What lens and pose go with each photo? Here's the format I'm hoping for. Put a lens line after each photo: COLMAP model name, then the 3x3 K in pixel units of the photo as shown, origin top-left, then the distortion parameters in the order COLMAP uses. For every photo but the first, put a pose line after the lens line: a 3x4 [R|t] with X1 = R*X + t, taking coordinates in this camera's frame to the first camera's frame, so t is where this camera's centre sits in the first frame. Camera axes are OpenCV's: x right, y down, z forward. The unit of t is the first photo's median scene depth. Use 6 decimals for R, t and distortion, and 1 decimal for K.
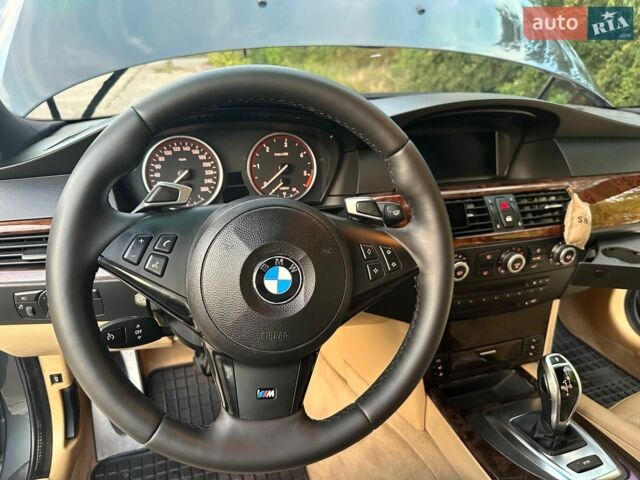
lens RADIAL K [[456.1, 0, 320.0], [0, 456.1, 240.0], [0, 0, 1]] dist [0.038801, -0.078084]
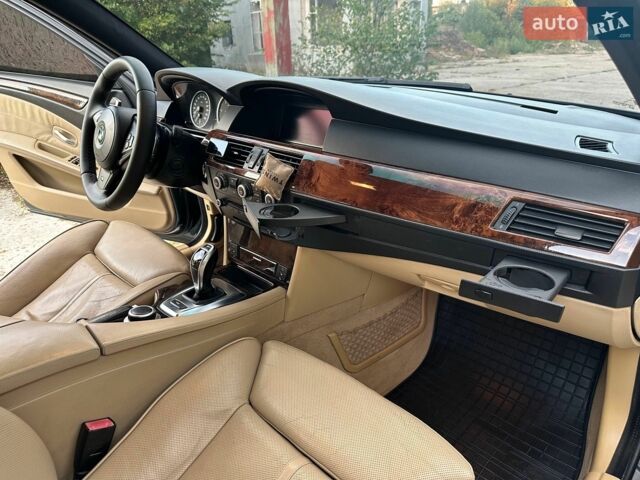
lens RADIAL K [[463.1, 0, 320.0], [0, 463.1, 240.0], [0, 0, 1]] dist [-0.027109, -0.000289]
pose [[0.447391, 0.330760, -0.830927, 1.656245], [-0.318559, 0.927095, 0.197521, -0.160514], [0.835680, 0.176330, 0.520140, 0.419335]]
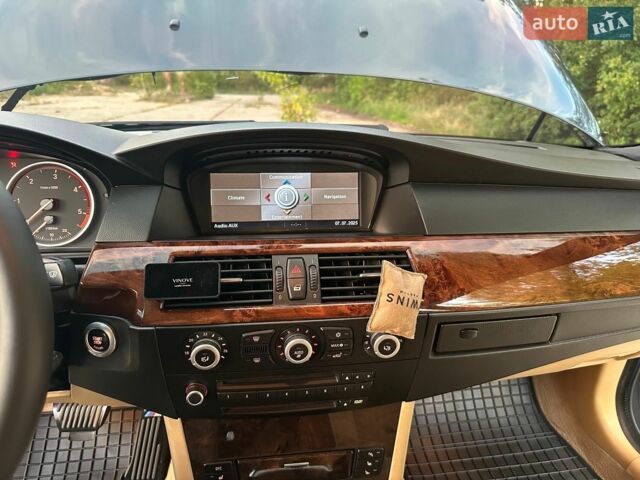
lens RADIAL K [[456.1, 0, 320.0], [0, 456.1, 240.0], [0, 0, 1]] dist [0.038801, -0.078084]
pose [[0.983332, 0.061343, -0.171158, 0.486923], [-0.073468, 0.995149, -0.065426, -0.066422], [0.166314, 0.076910, 0.983069, 0.241157]]
